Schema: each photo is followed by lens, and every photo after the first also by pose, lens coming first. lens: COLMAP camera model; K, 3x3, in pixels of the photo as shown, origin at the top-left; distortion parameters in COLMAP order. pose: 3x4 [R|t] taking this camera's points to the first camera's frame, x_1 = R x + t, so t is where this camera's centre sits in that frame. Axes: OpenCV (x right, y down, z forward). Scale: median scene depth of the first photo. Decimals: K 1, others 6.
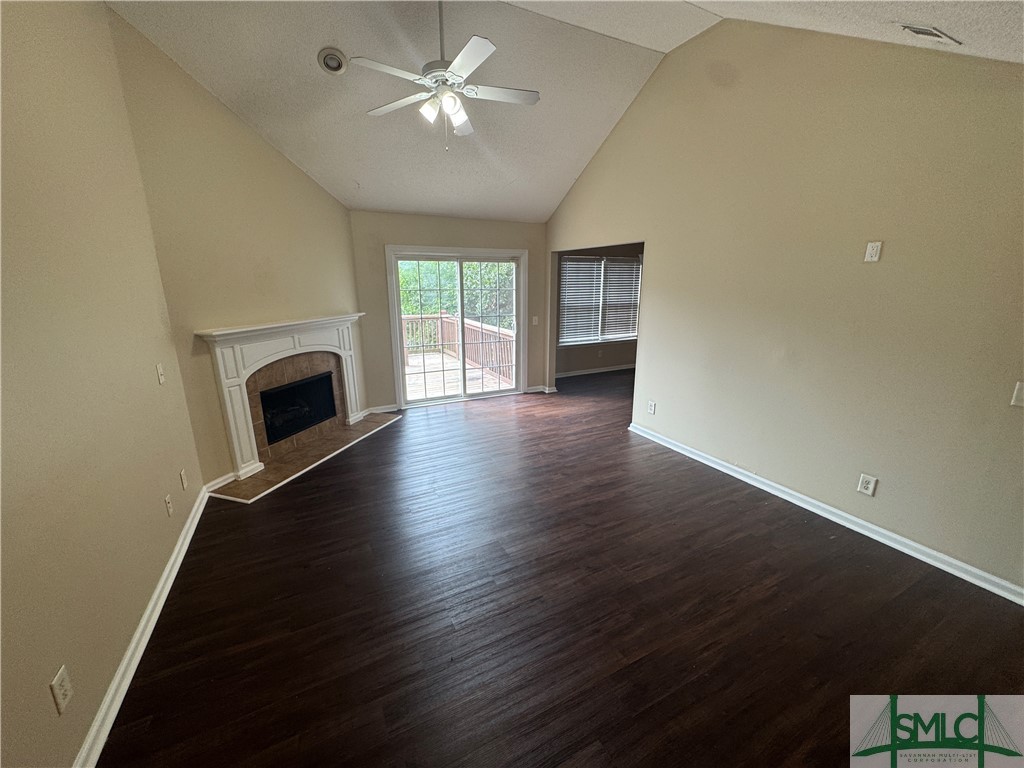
lens RADIAL K [[409.1, 0, 510.5], [0, 409.1, 384.2], [0, 0, 1]] dist [-0.002494, -0.000260]
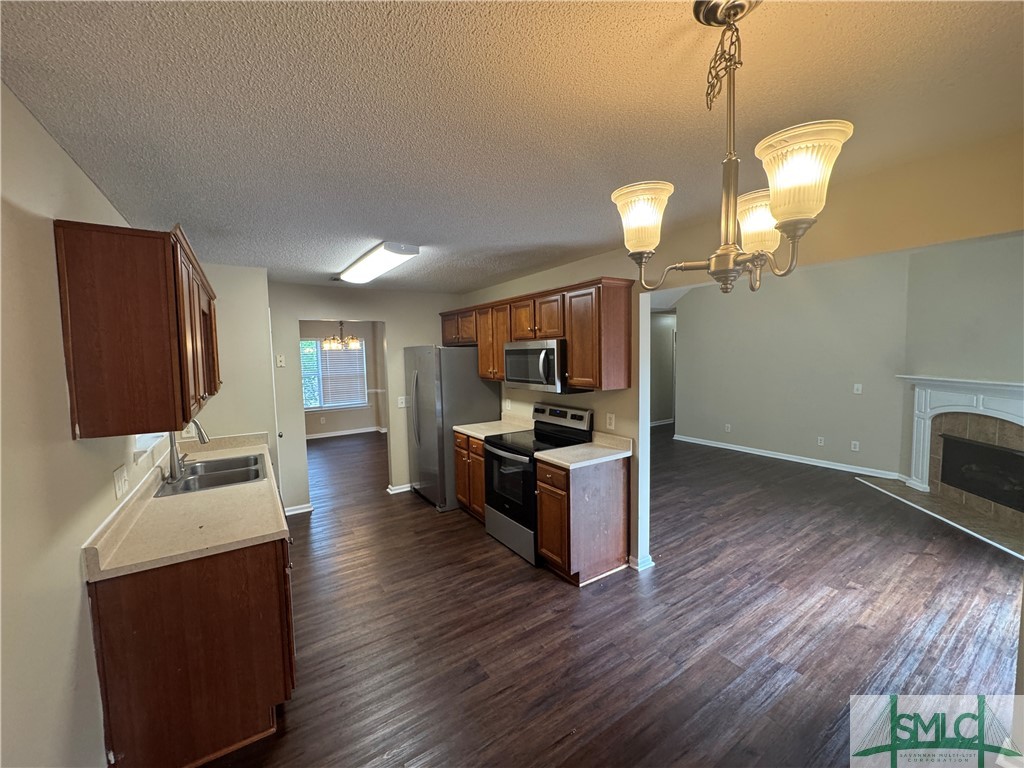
lens RADIAL K [[409.1, 0, 510.5], [0, 409.1, 384.2], [0, 0, 1]] dist [-0.002494, -0.000260]
pose [[-0.993433, 0.040561, -0.106980, 0.496022], [0.004671, 0.948649, 0.316297, -0.329223], [0.114316, 0.313720, -0.942609, 1.286790]]
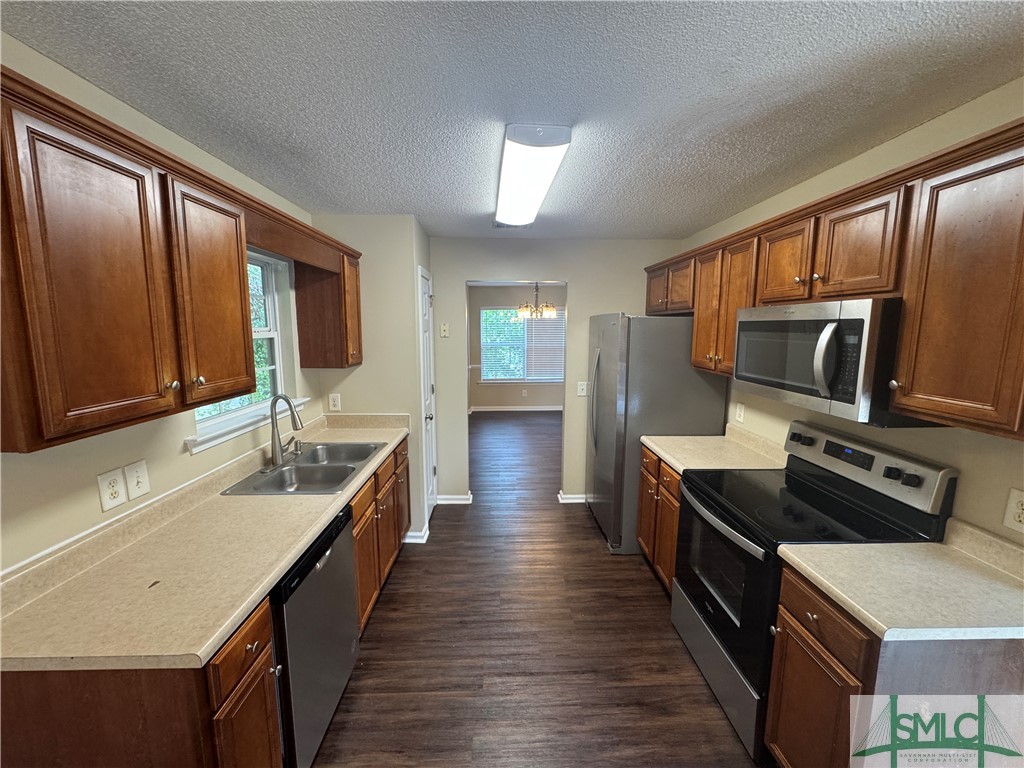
lens RADIAL K [[409.1, 0, 510.5], [0, 409.1, 384.2], [0, 0, 1]] dist [-0.002494, -0.000260]
pose [[-0.903376, -0.051168, 0.425787, 0.456452], [0.111676, 0.930533, 0.348765, -0.267972], [-0.414054, 0.362616, -0.834906, 1.042509]]
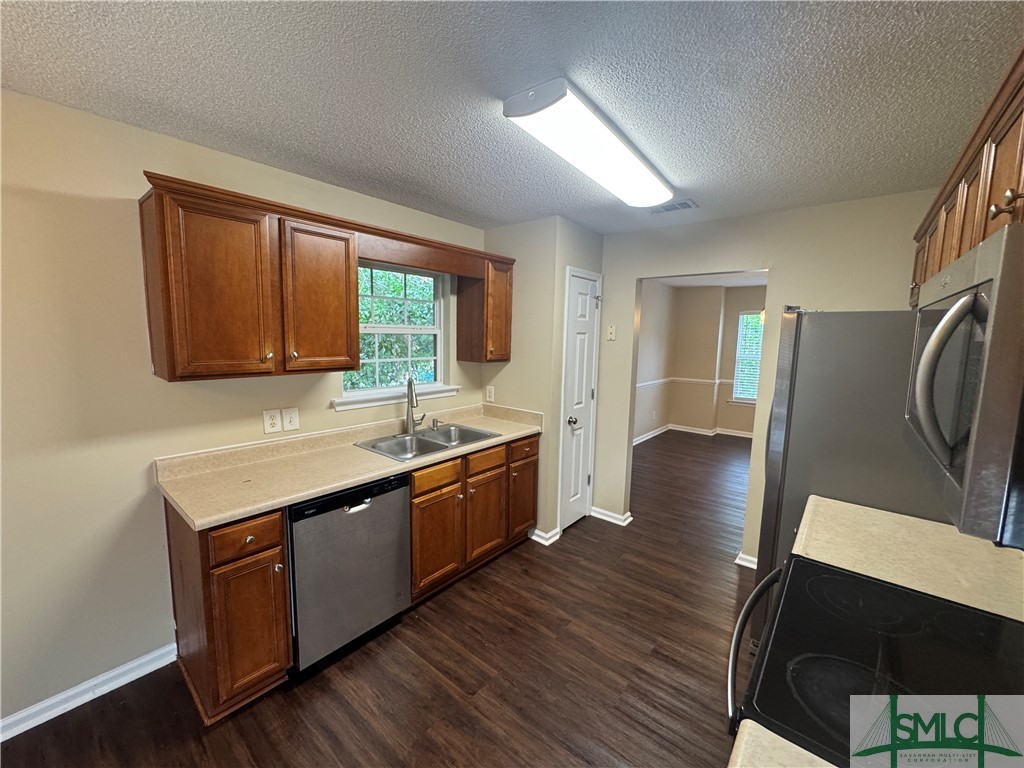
lens RADIAL K [[409.1, 0, 510.5], [0, 409.1, 384.2], [0, 0, 1]] dist [-0.002494, -0.000260]
pose [[-0.397684, -0.109576, 0.910956, 0.325643], [0.208897, 0.955955, 0.206184, -0.215125], [-0.893426, 0.272292, -0.357278, 0.880015]]
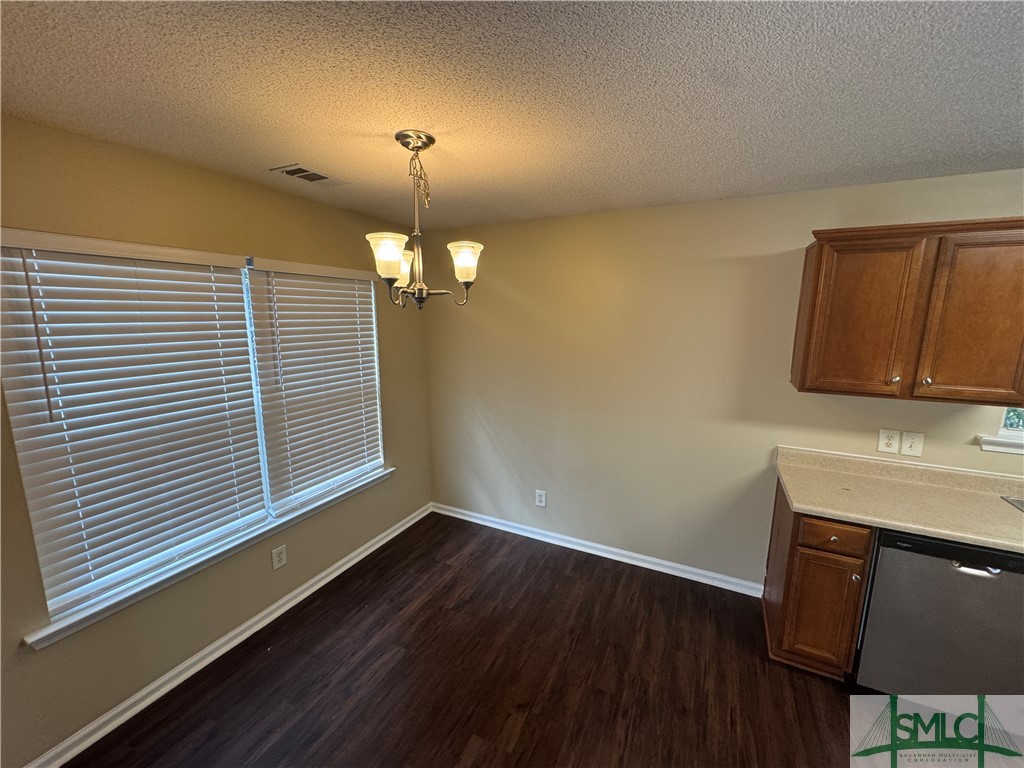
lens RADIAL K [[409.1, 0, 510.5], [0, 409.1, 384.2], [0, 0, 1]] dist [-0.002494, -0.000260]
pose [[0.800023, -0.087015, 0.593625, 0.254443], [0.133316, 0.990474, -0.034482, -0.237019], [-0.584970, 0.106726, 0.804003, 0.845131]]
